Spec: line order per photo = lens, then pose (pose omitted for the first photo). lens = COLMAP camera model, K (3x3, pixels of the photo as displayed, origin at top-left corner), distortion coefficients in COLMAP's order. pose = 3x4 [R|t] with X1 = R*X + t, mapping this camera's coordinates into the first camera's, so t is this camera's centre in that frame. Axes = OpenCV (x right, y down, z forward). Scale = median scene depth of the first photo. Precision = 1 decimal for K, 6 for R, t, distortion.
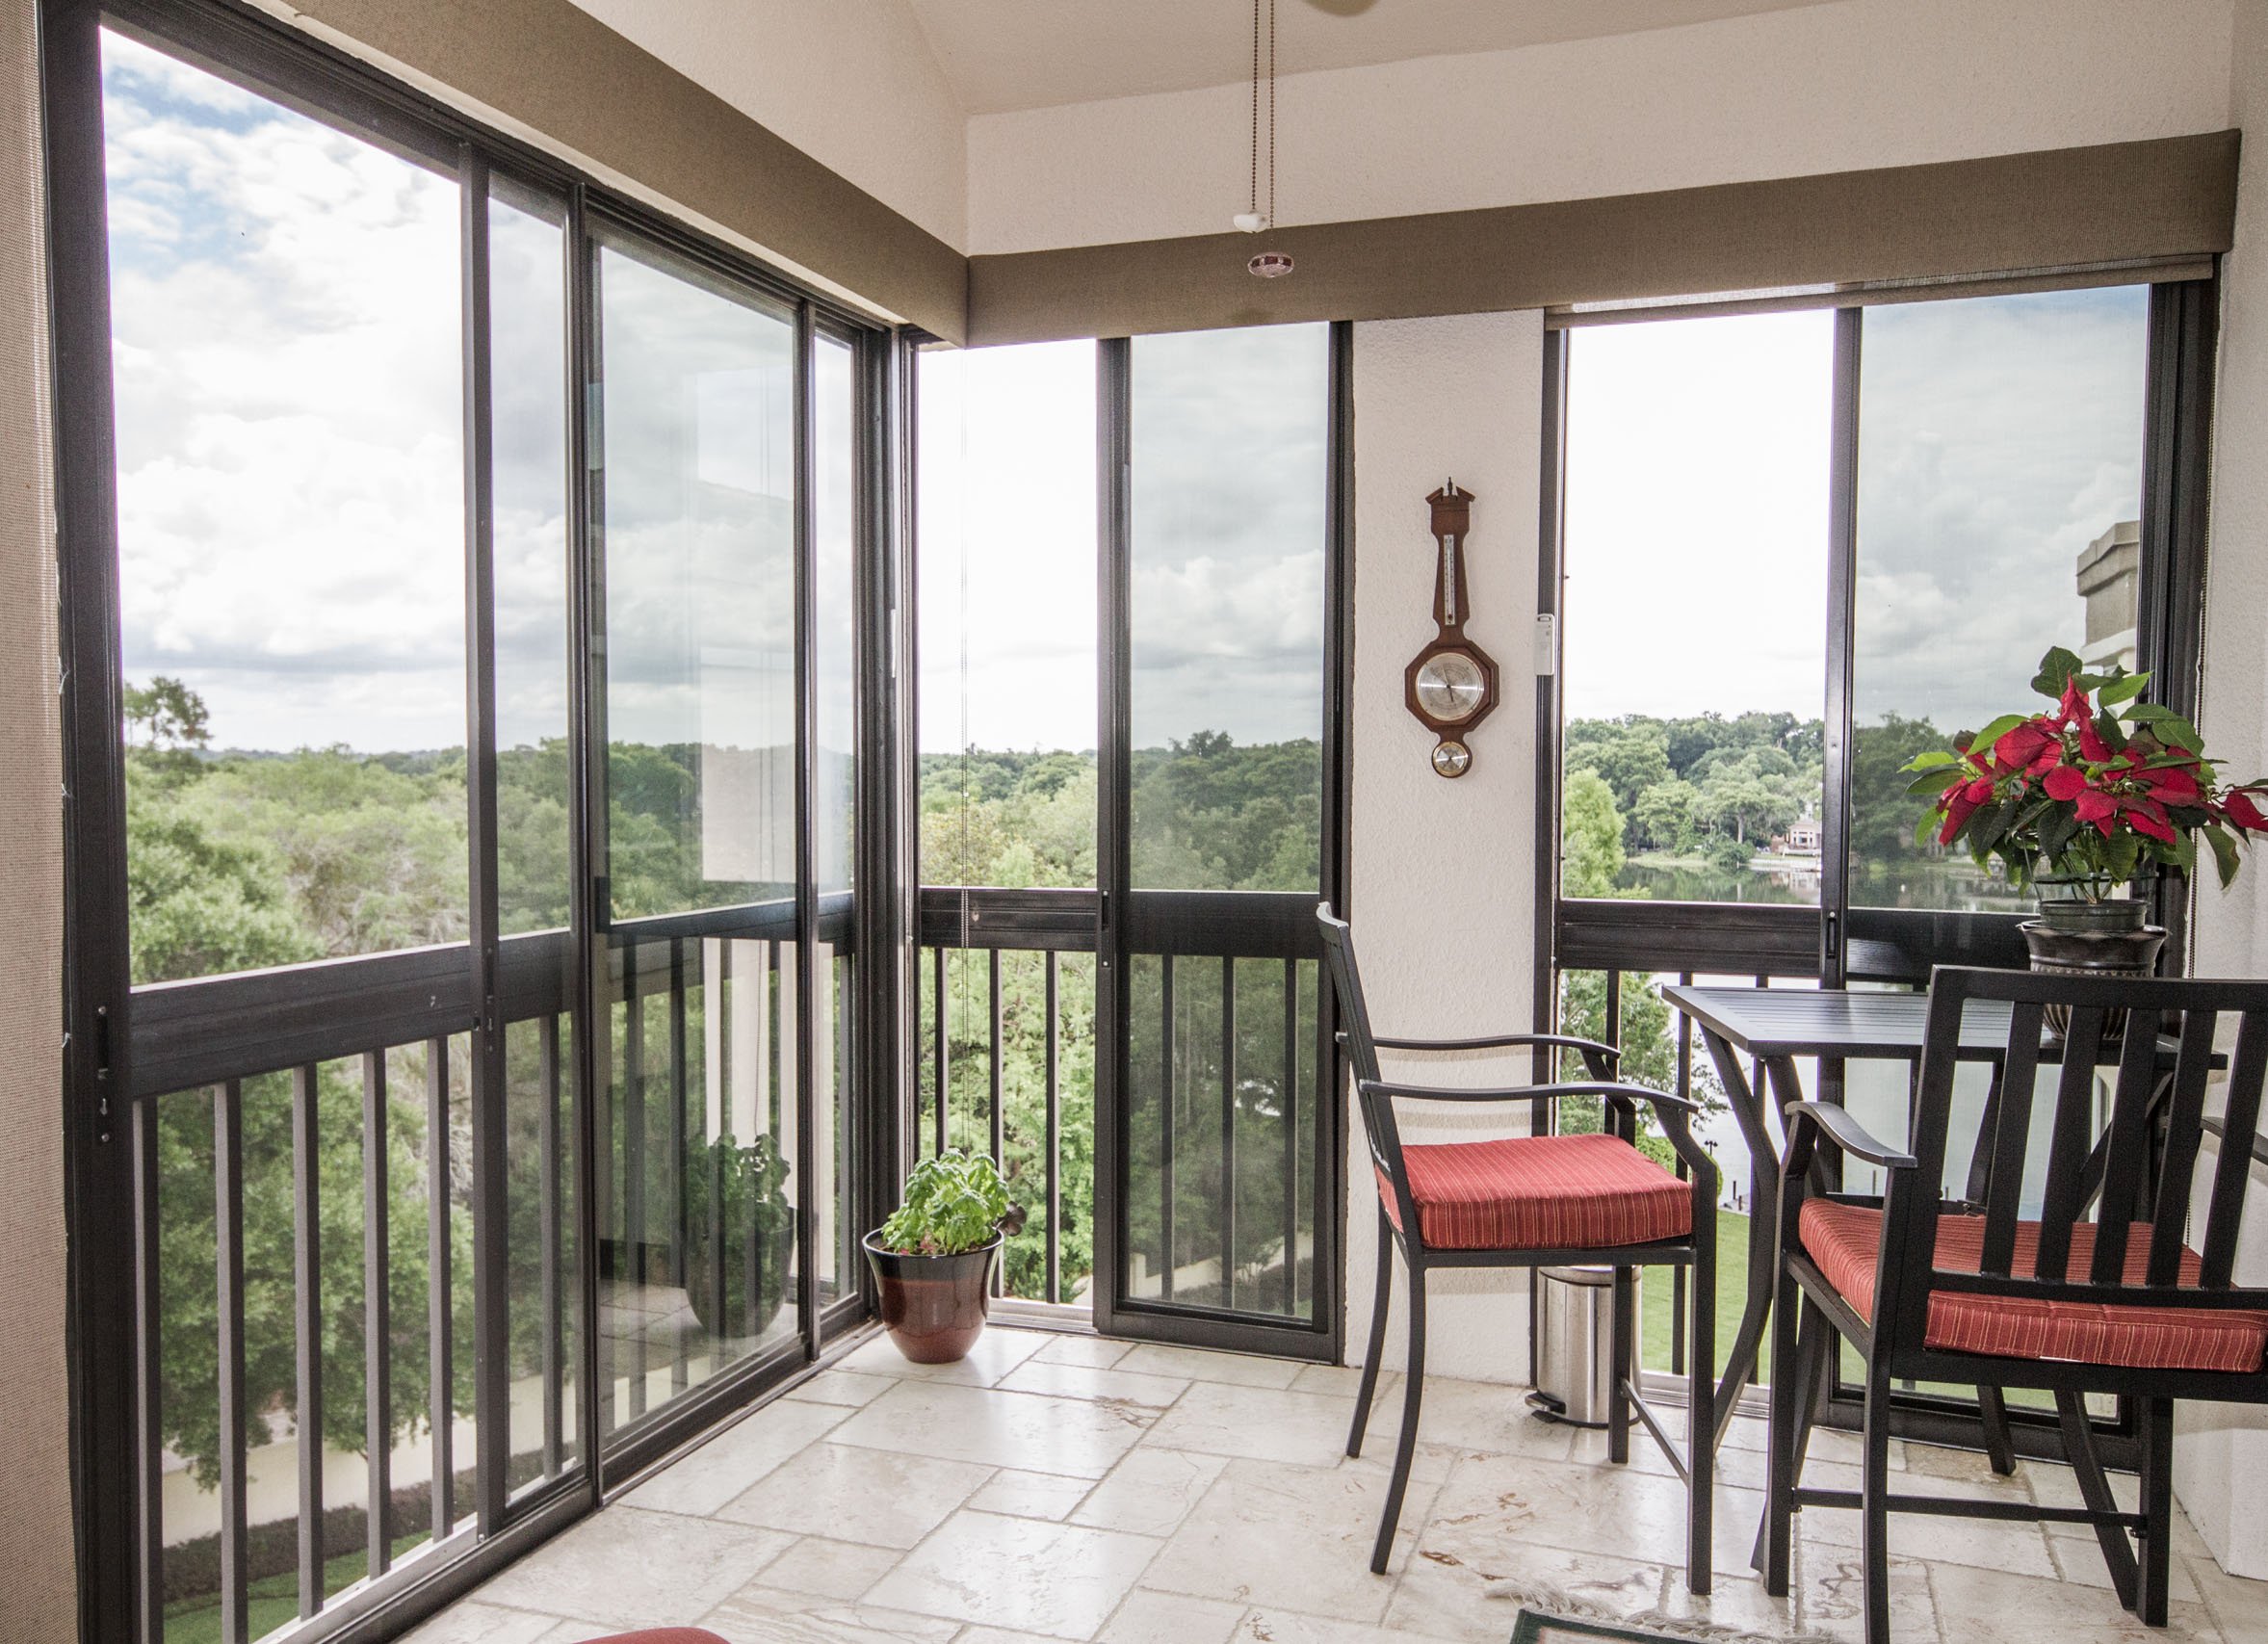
lens RADIAL K [[1897.7, 0, 1134.0], [0, 1897.7, 822.0], [0, 0, 1]] dist [0.005721, 0.003945]
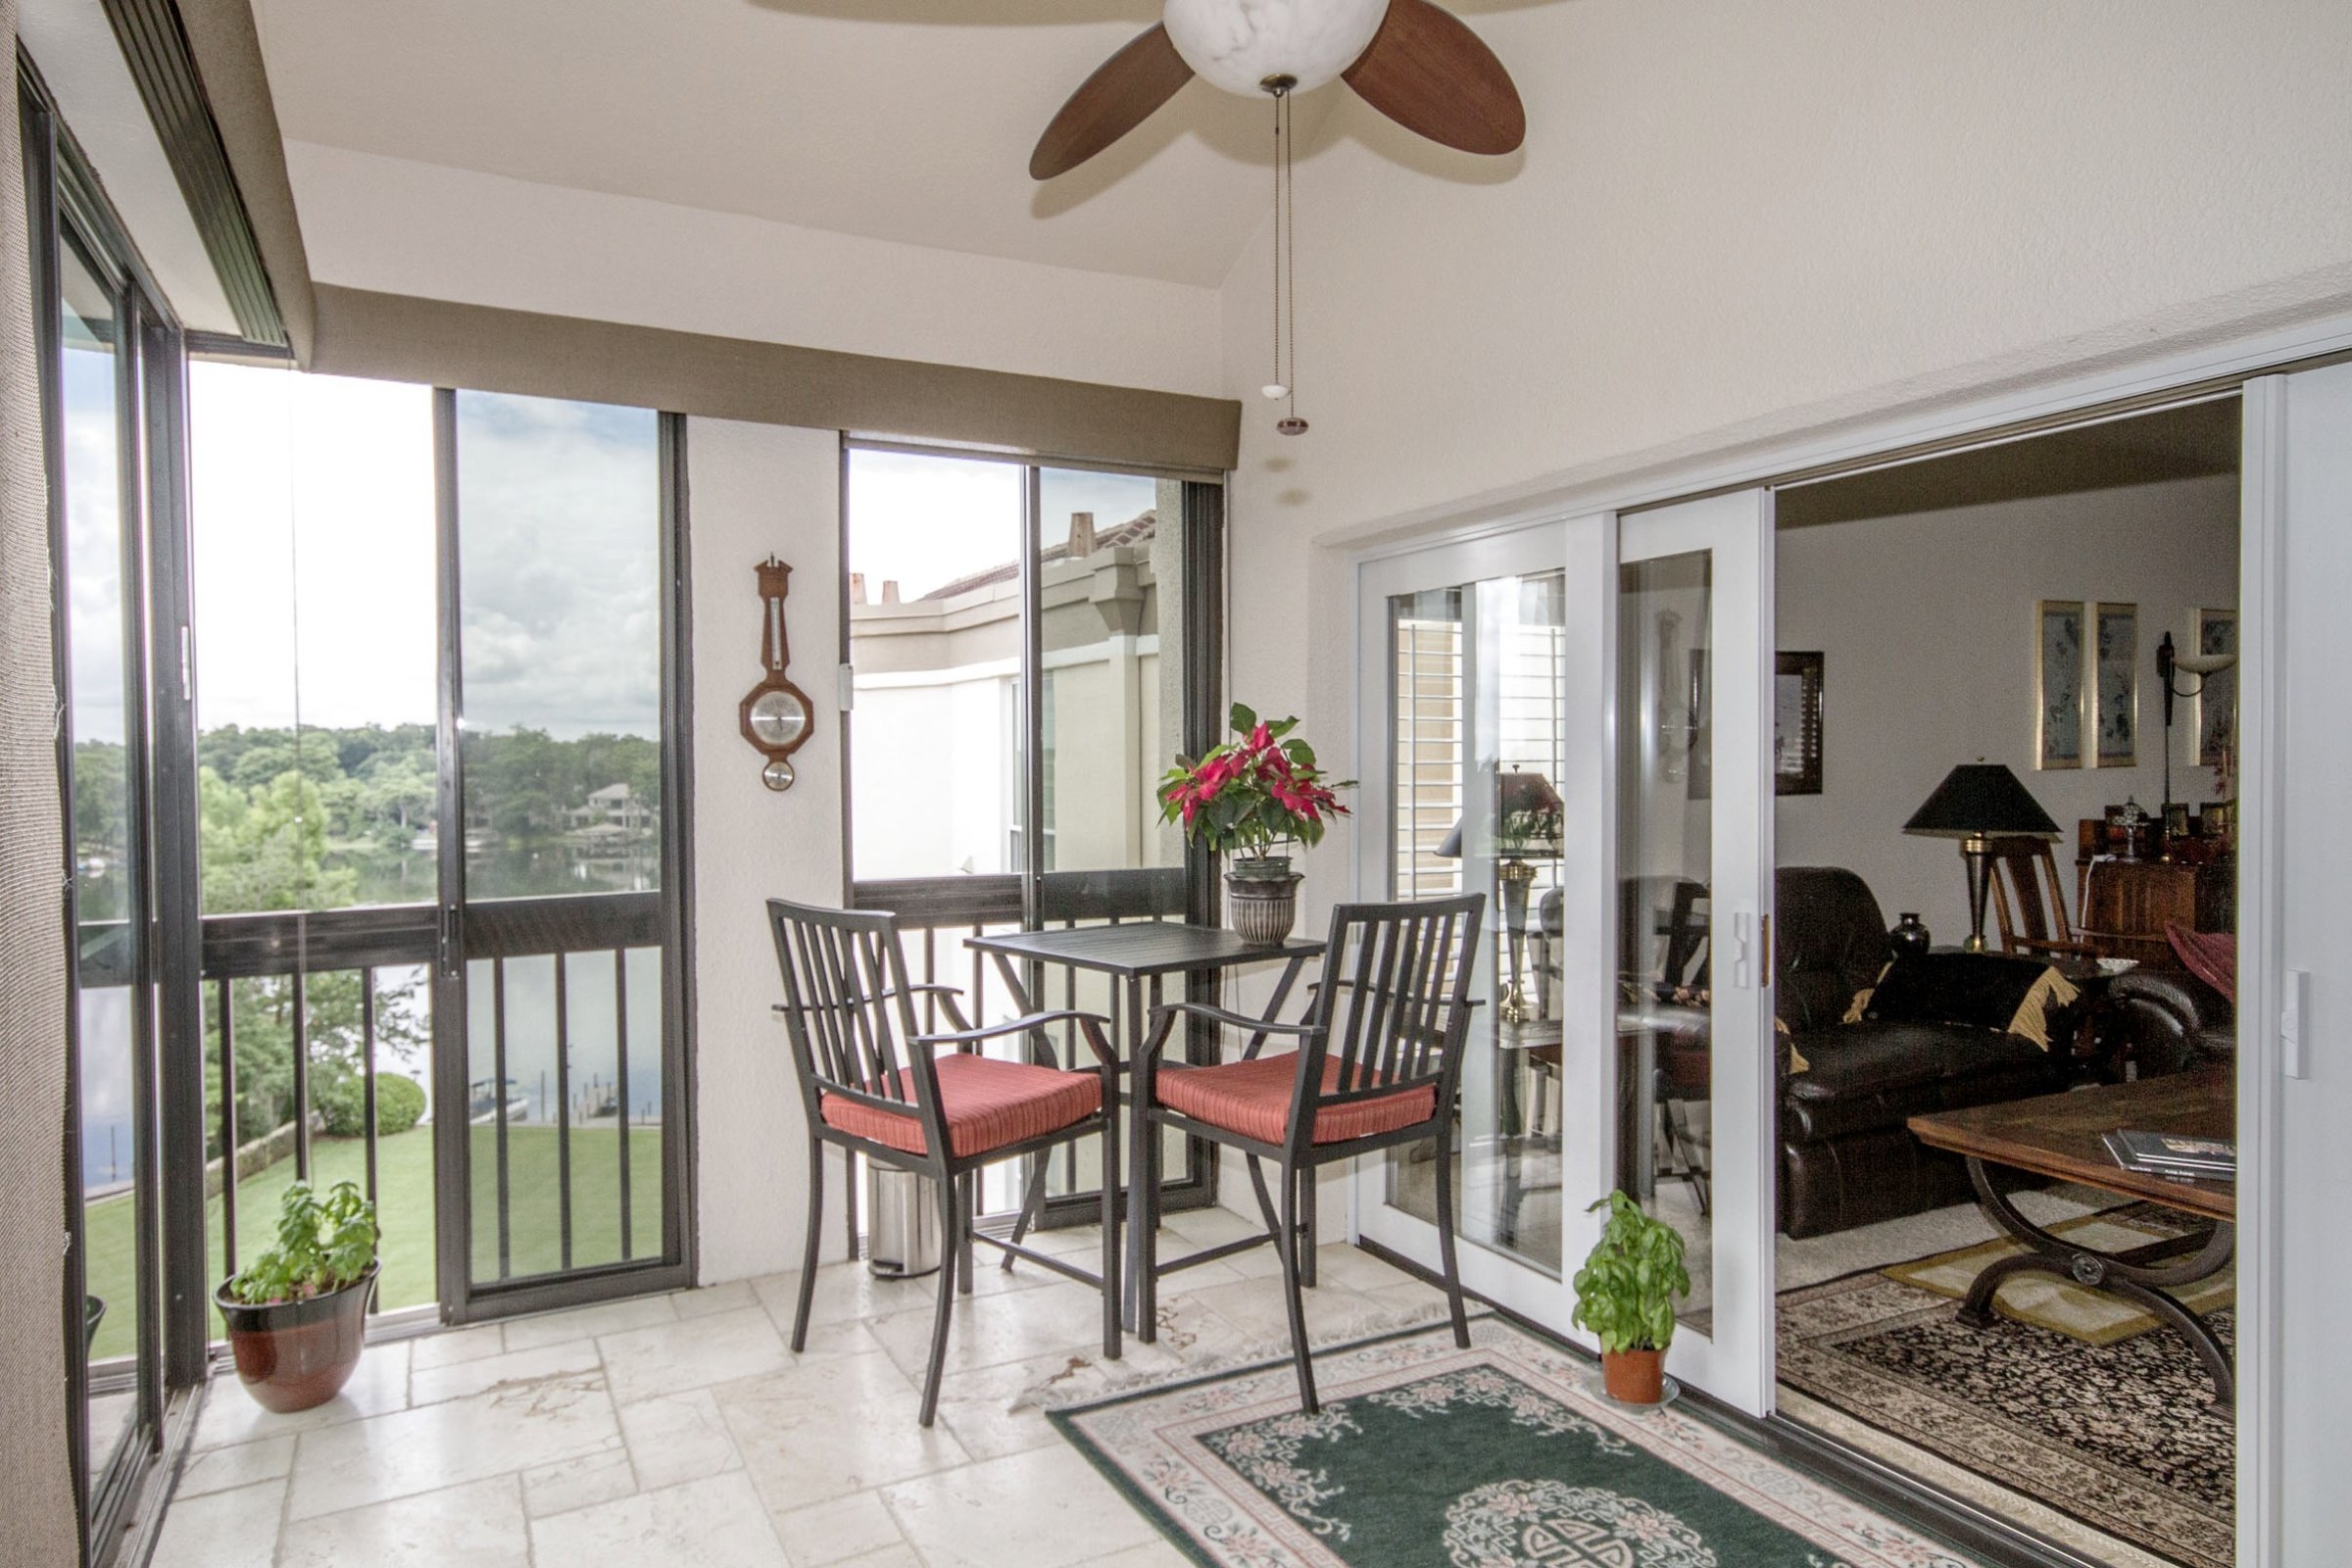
lens RADIAL K [[1386.1, 0, 1176.0], [0, 1386.1, 784.0], [0, 0, 1]] dist [0.019170, -0.000046]
pose [[0.681868, -0.021547, 0.731158, -0.311038], [0.032592, 0.999468, -0.000940, -0.017989], [-0.730749, 0.024471, 0.682207, 0.174434]]
